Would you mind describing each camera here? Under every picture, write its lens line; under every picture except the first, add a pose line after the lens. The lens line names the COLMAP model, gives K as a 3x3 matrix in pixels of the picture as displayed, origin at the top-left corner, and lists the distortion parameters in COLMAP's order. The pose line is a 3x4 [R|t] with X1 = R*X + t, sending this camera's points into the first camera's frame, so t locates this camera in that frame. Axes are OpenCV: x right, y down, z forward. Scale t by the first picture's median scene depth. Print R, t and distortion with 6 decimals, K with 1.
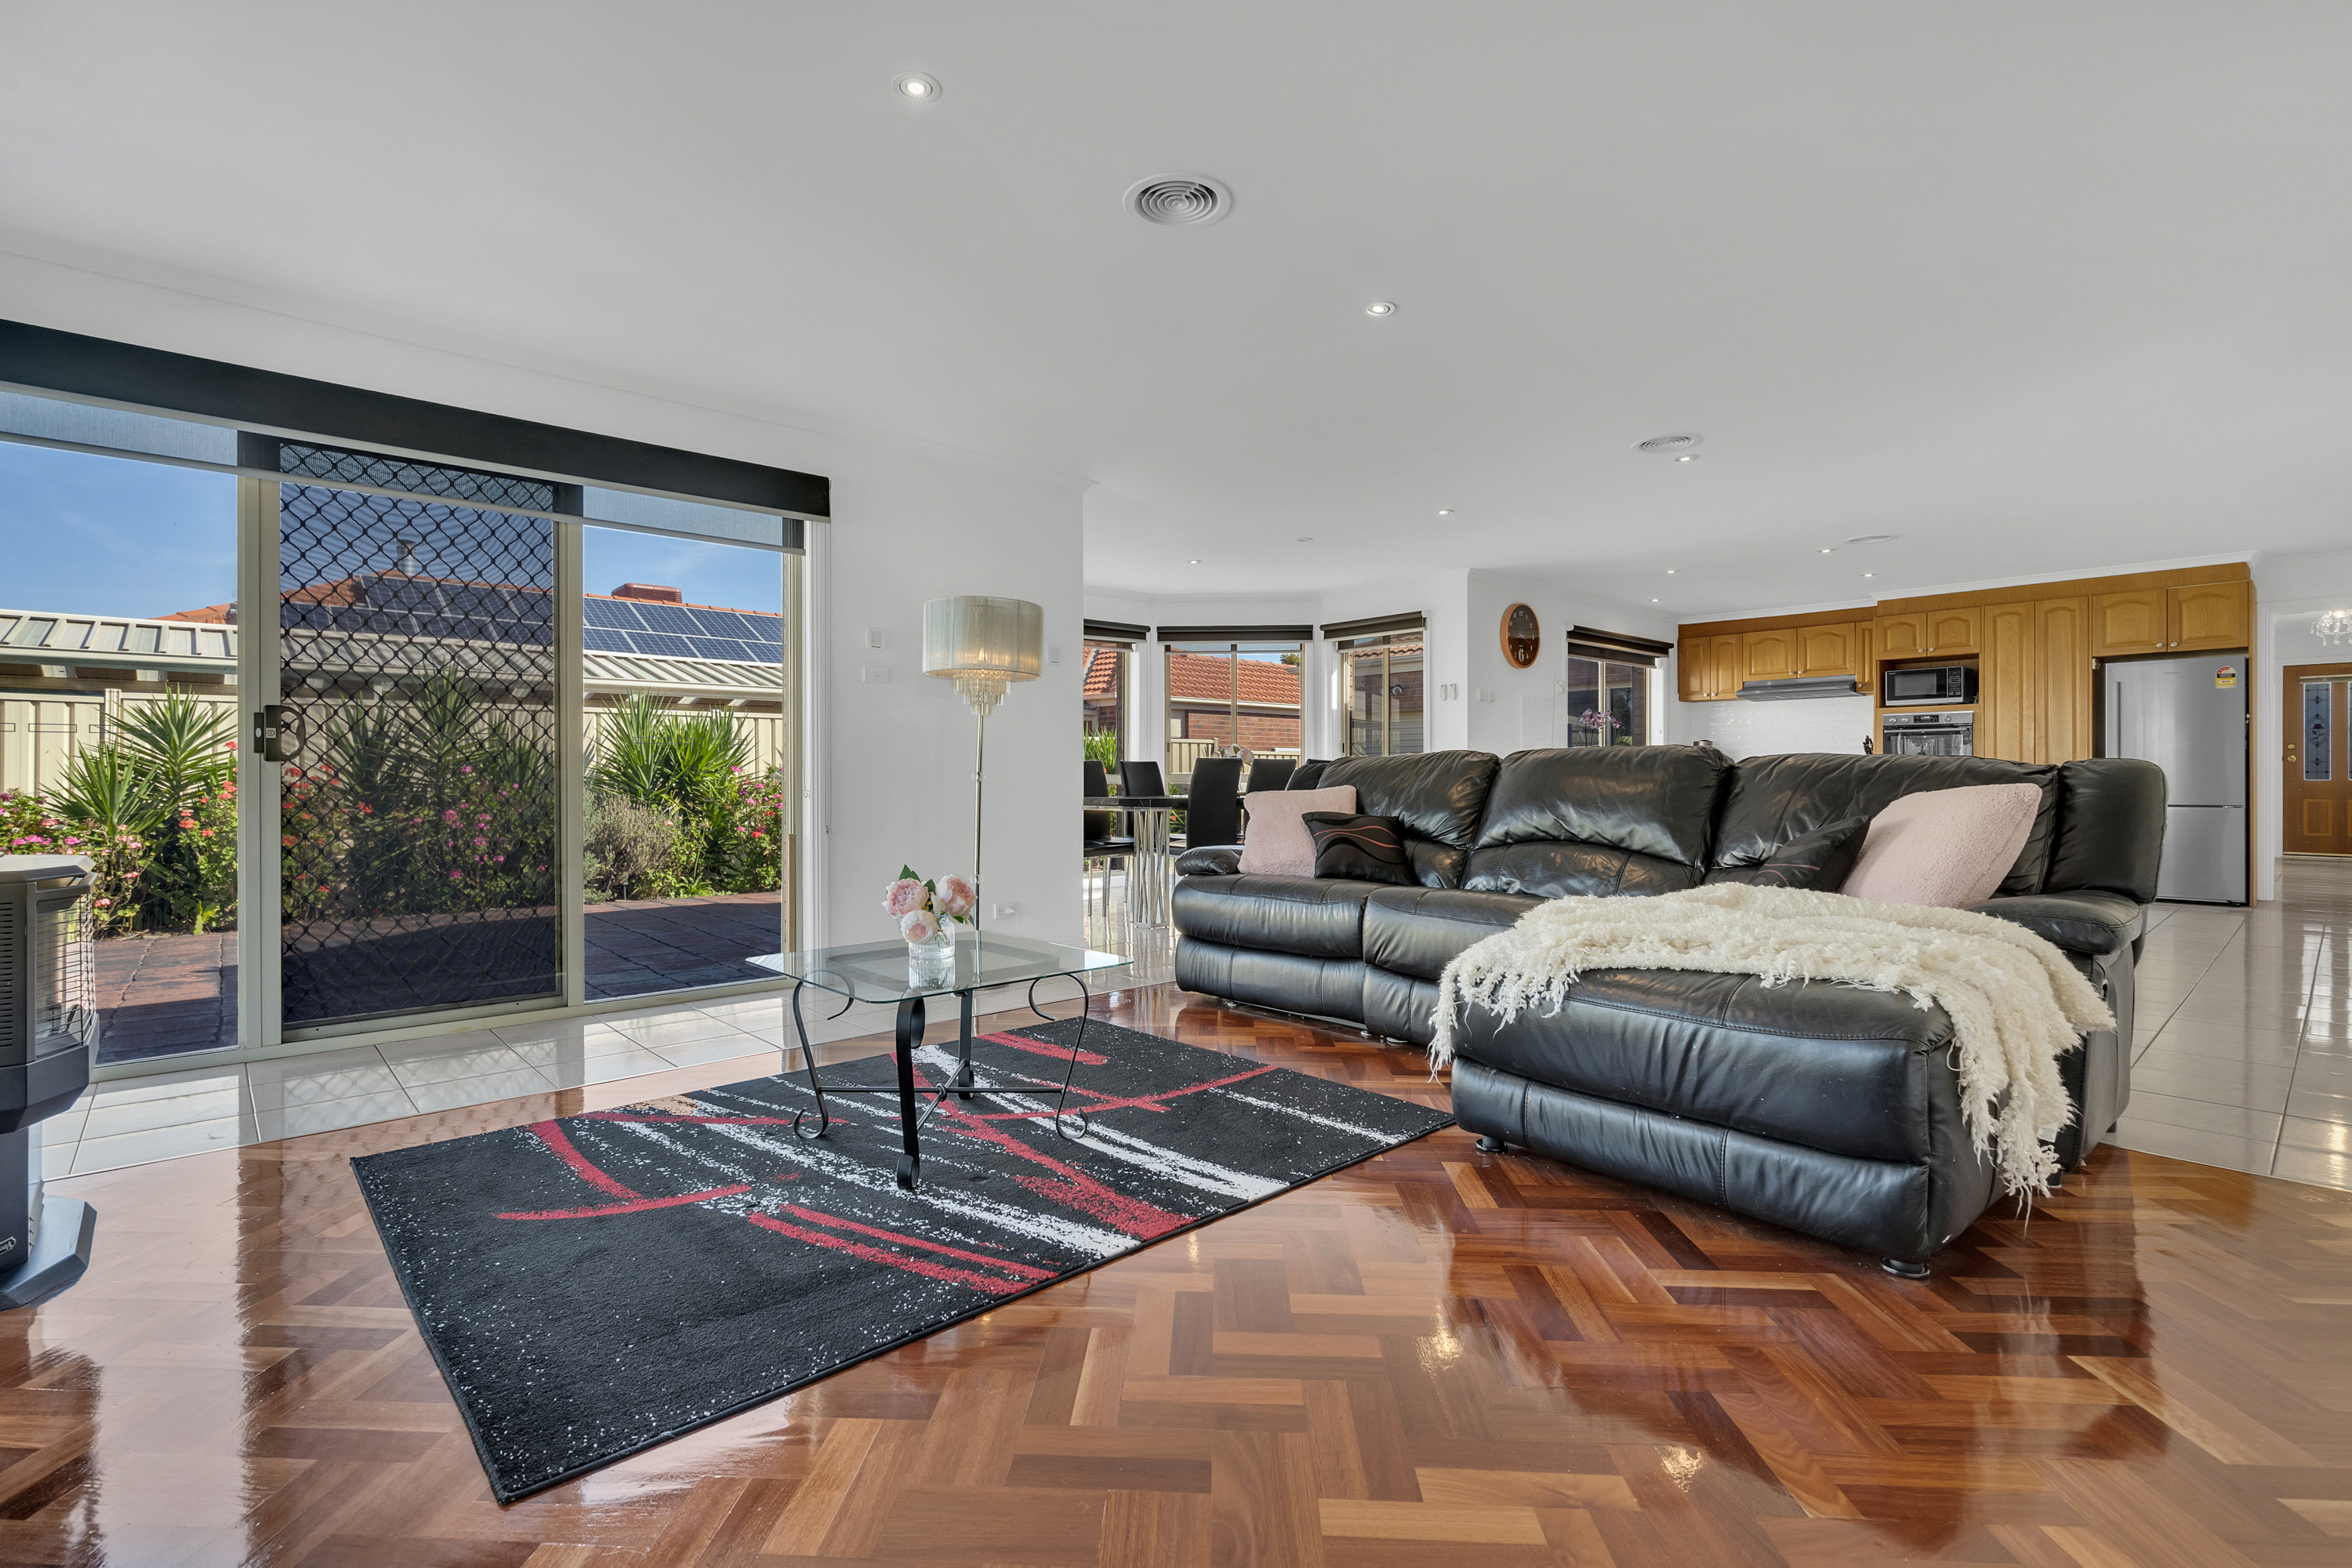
lens RADIAL K [[1070.7, 0, 1176.0], [0, 1070.7, 784.0], [0, 0, 1]] dist [0.001751, 0.000376]
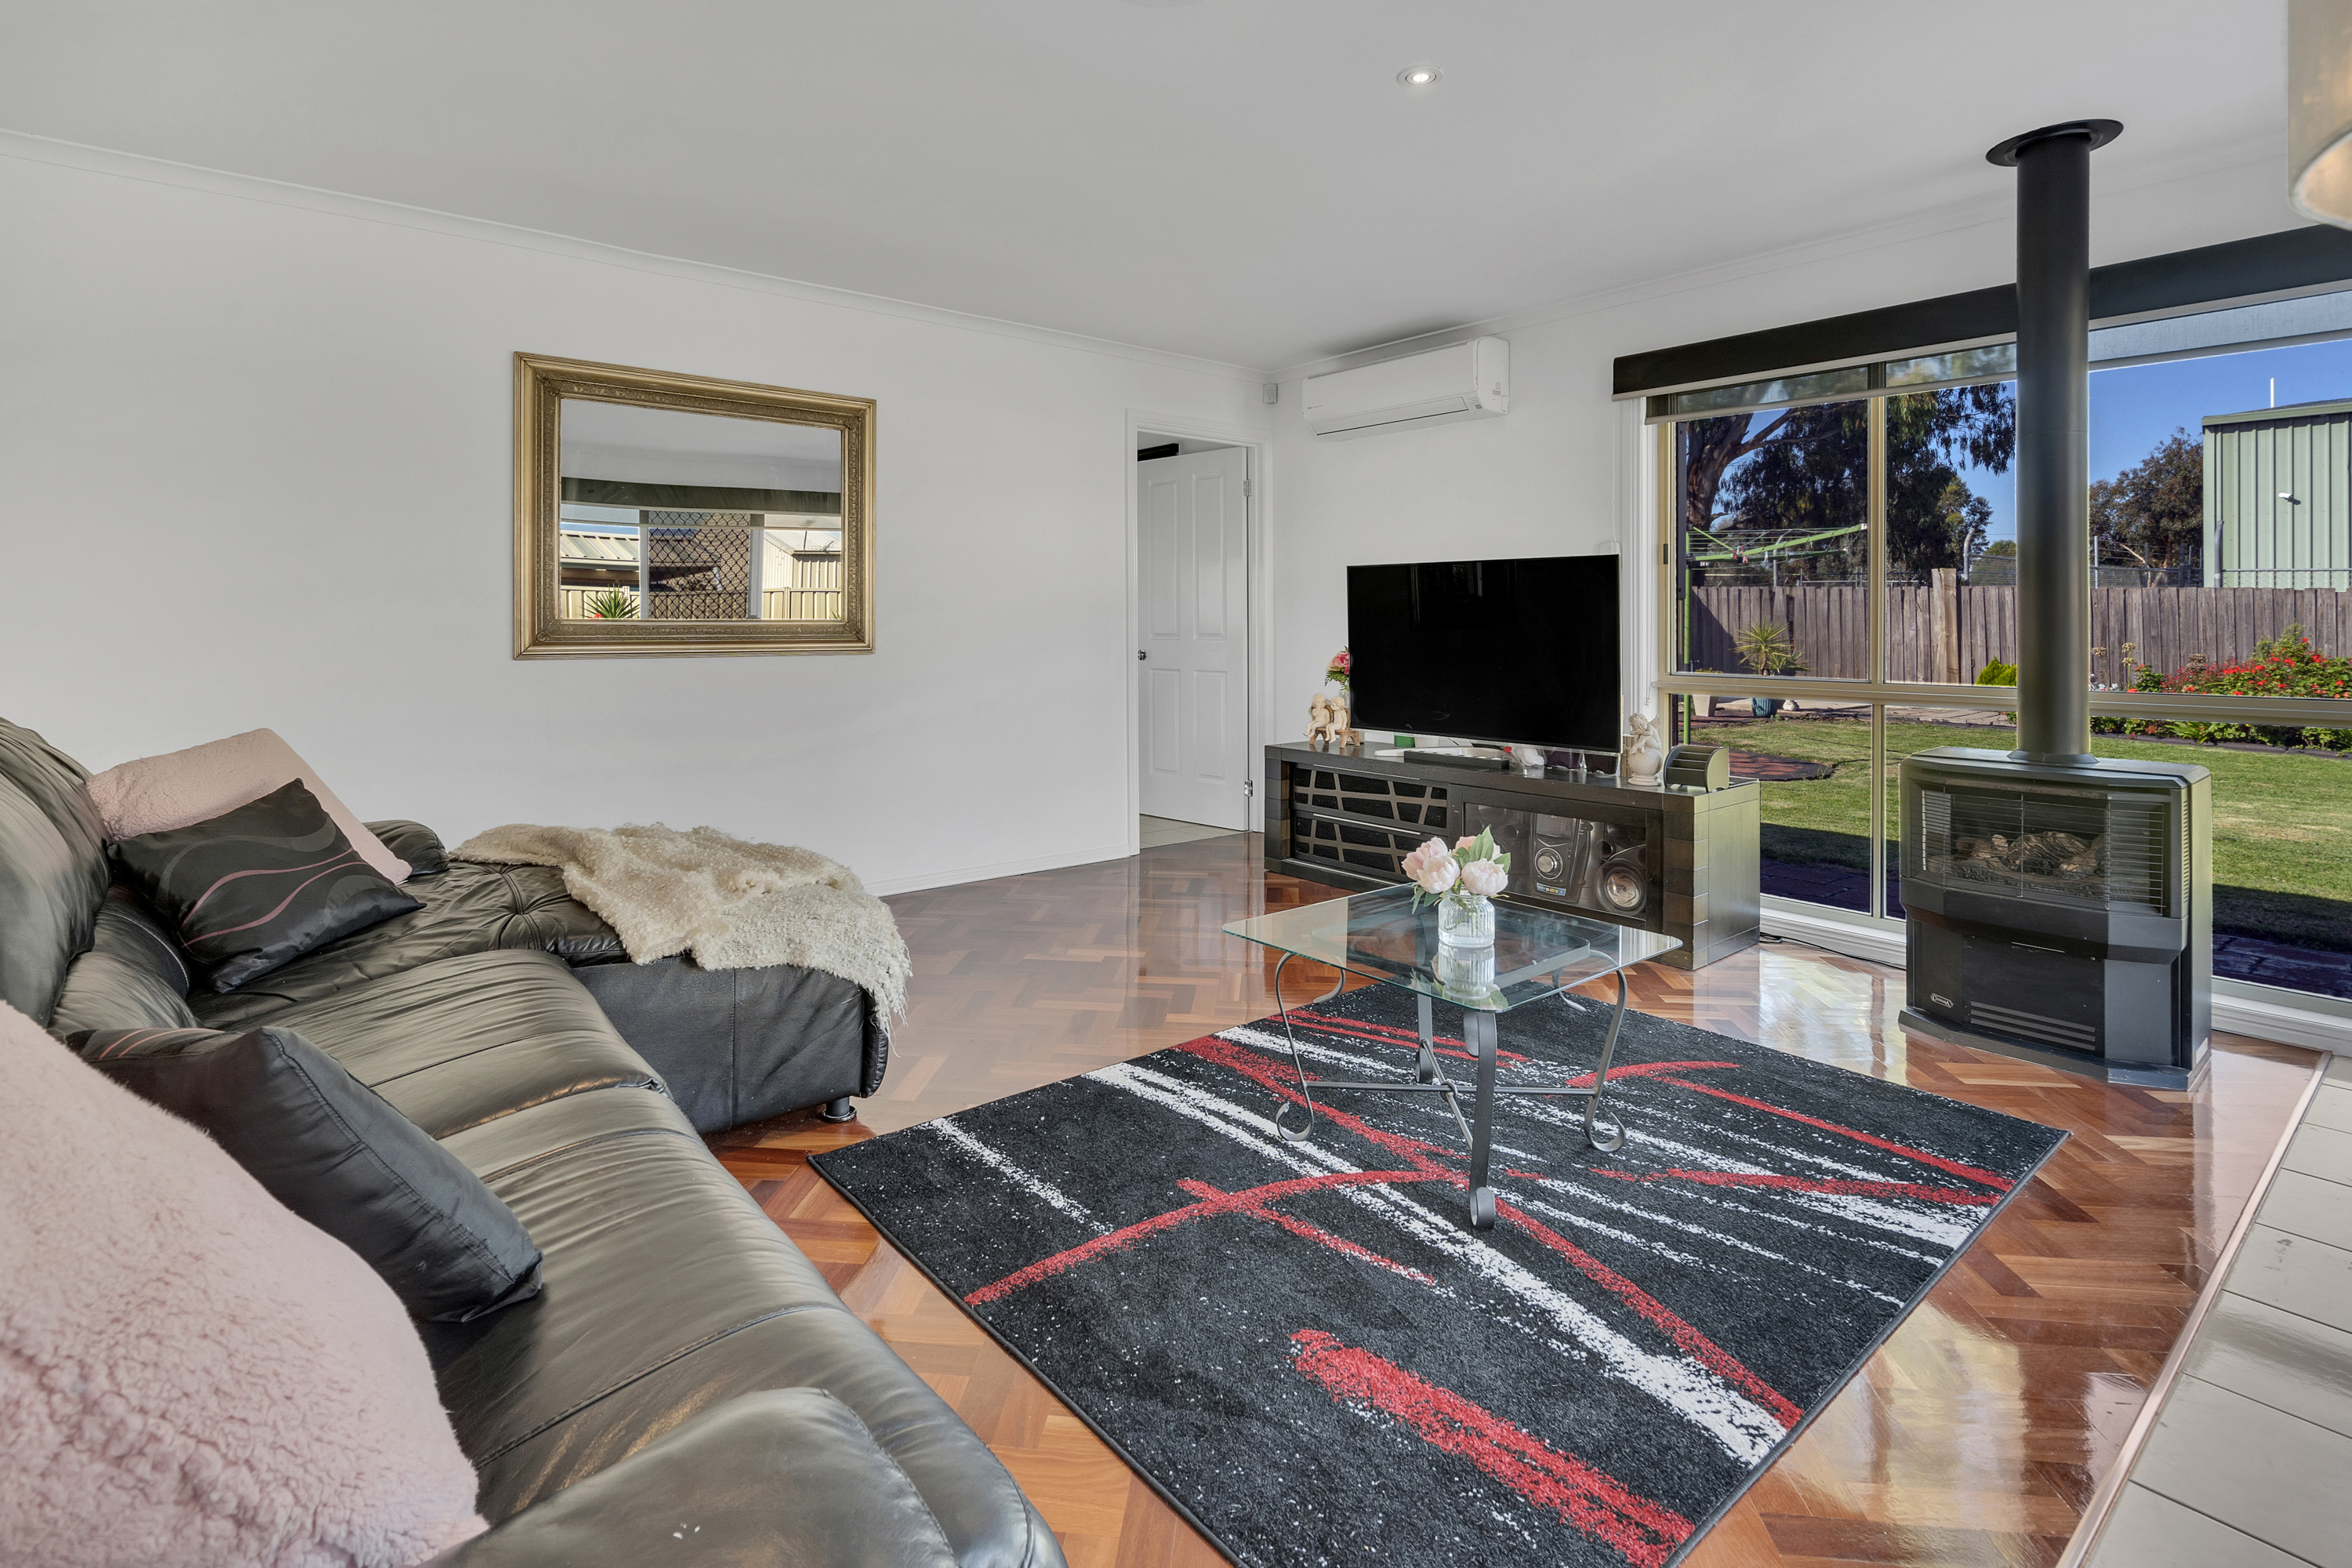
lens RADIAL K [[1070.7, 0, 1176.0], [0, 1070.7, 784.0], [0, 0, 1]] dist [0.001751, 0.000376]
pose [[-0.998611, -0.005575, 0.052394, -0.044495], [0.002895, 0.987080, 0.160200, -0.092422], [-0.052610, 0.160129, -0.985693, 1.809014]]
